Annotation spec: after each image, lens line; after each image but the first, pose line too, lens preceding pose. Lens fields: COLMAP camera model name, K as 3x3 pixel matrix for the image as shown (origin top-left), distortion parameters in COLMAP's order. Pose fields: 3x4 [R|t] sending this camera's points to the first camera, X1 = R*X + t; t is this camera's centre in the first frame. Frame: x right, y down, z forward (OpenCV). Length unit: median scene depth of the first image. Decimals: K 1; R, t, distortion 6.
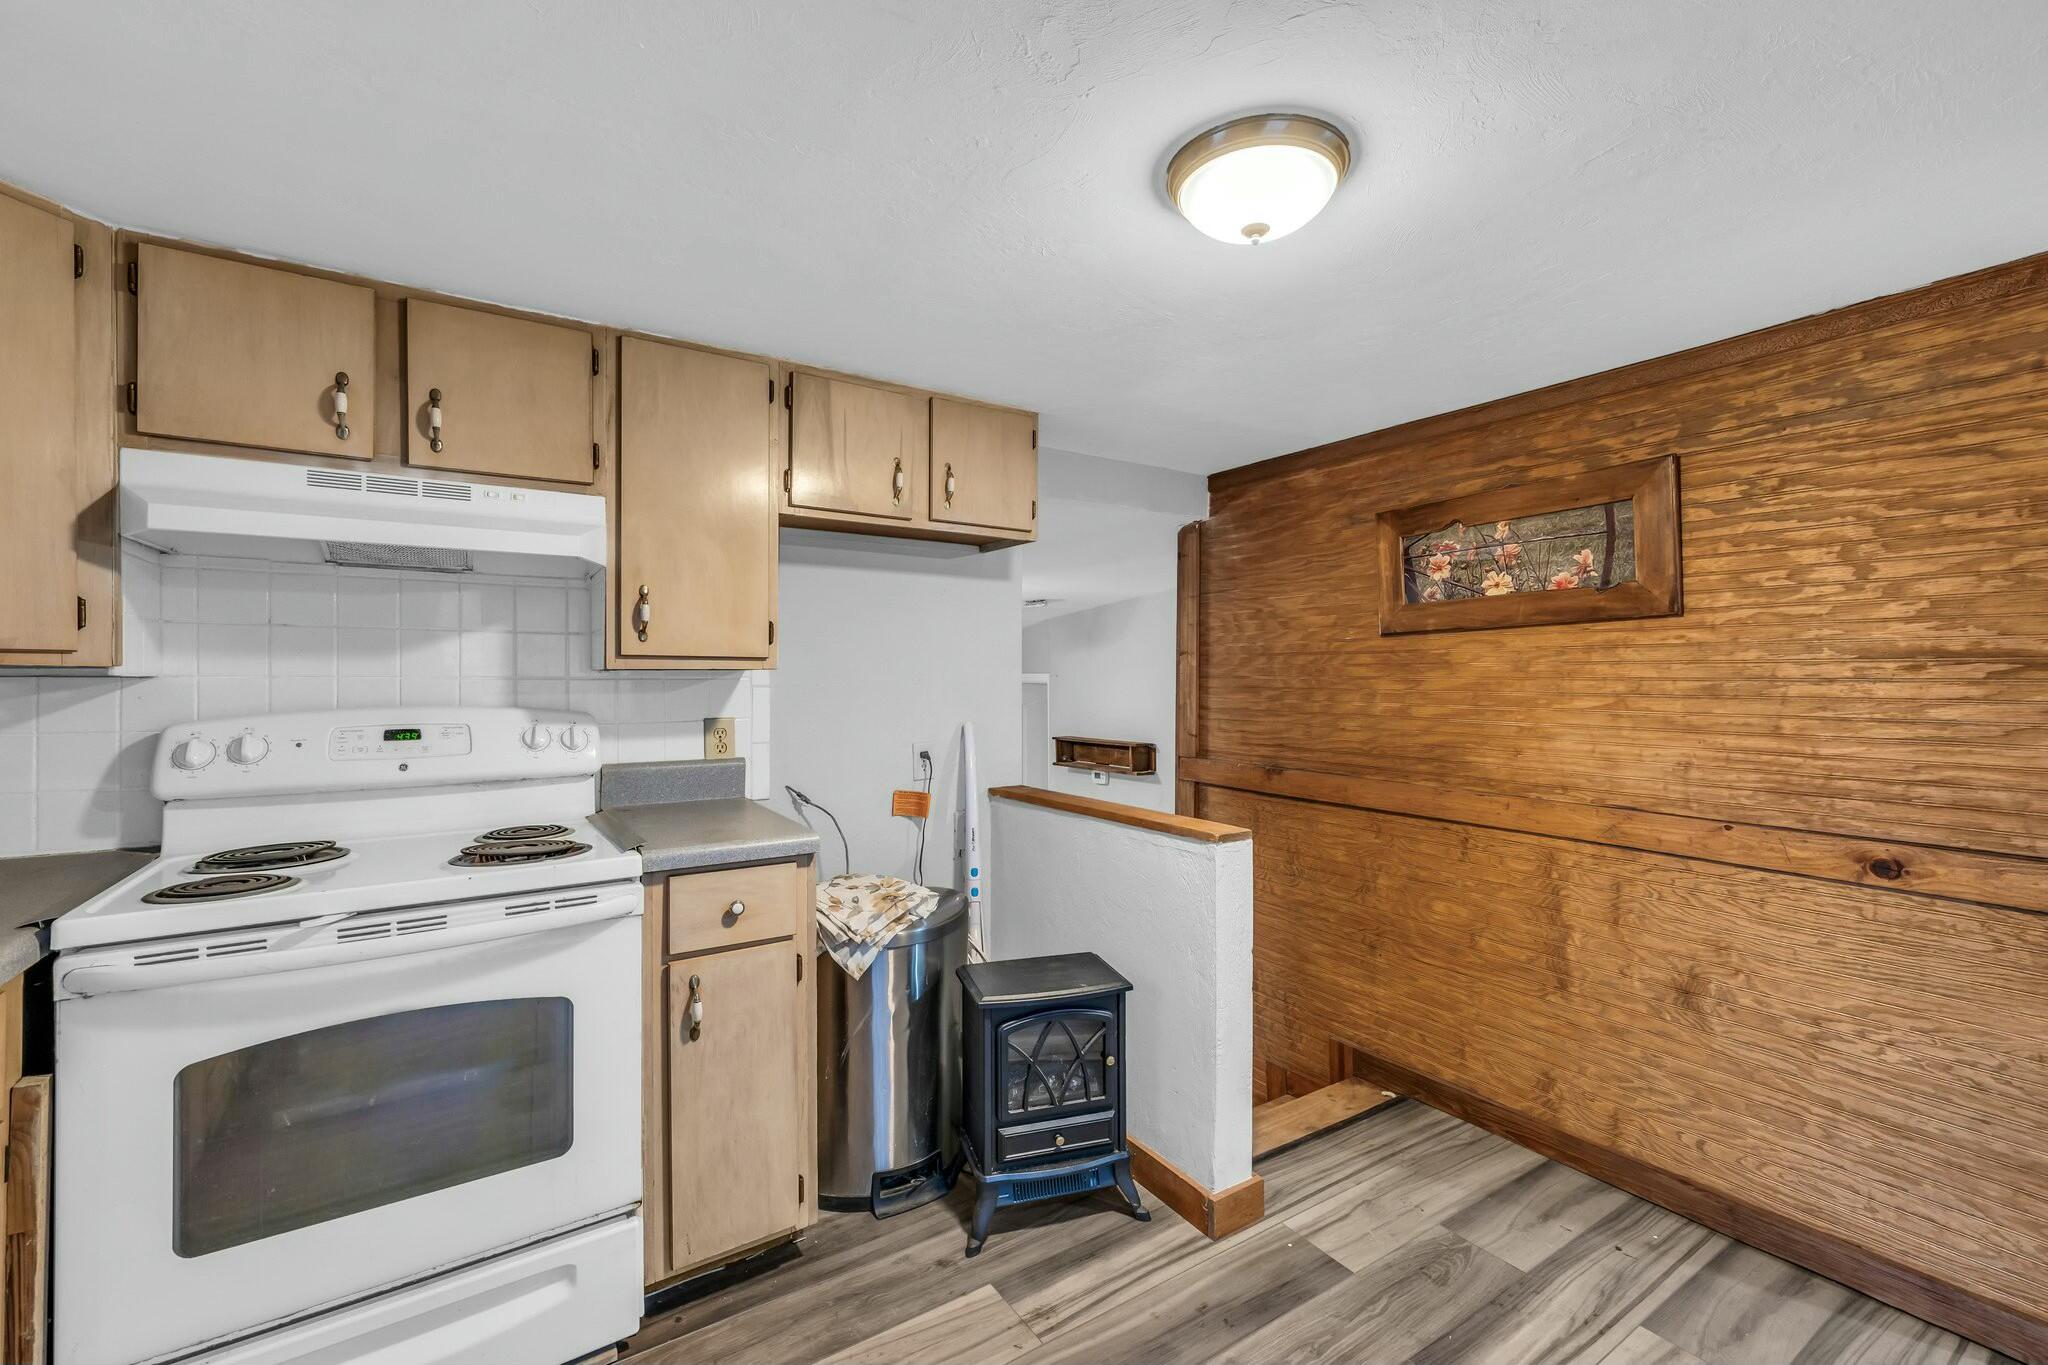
lens RADIAL K [[856.9, 0, 1016.6], [0, 856.9, 678.4], [0, 0, 1]] dist [-0.005229, -0.000646]
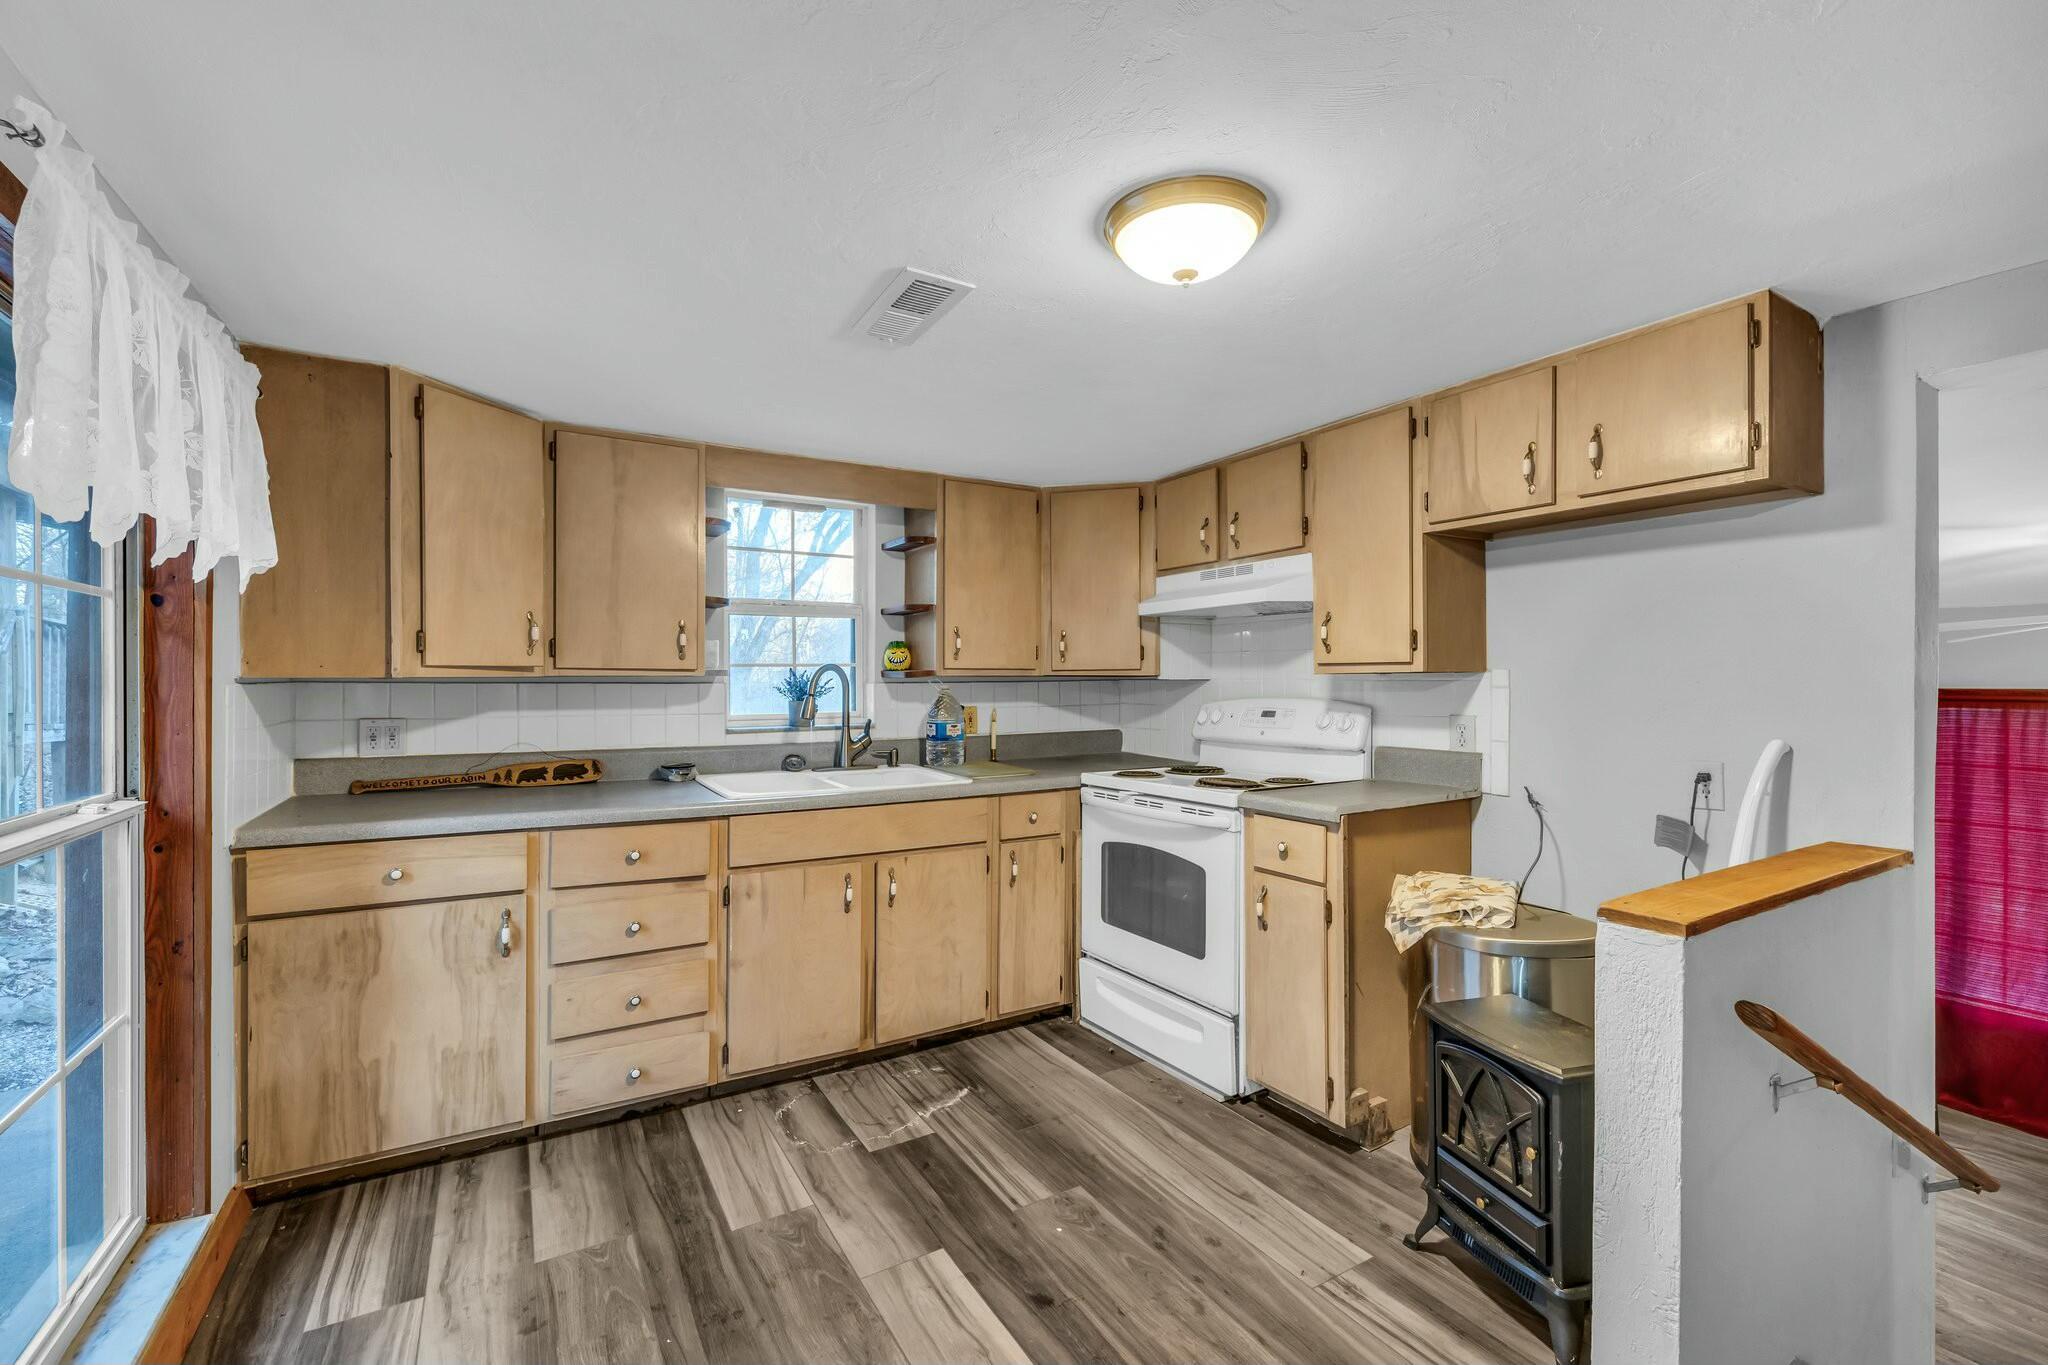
lens RADIAL K [[856.9, 0, 1017.5], [0, 856.9, 683.8], [0, 0, 1]] dist [-0.005229, -0.000646]
pose [[-0.041444, 0.004642, -0.999130, 1.053045], [0.006304, 0.999971, 0.004385, -0.003466], [0.999121, -0.006117, -0.041472, 0.621961]]
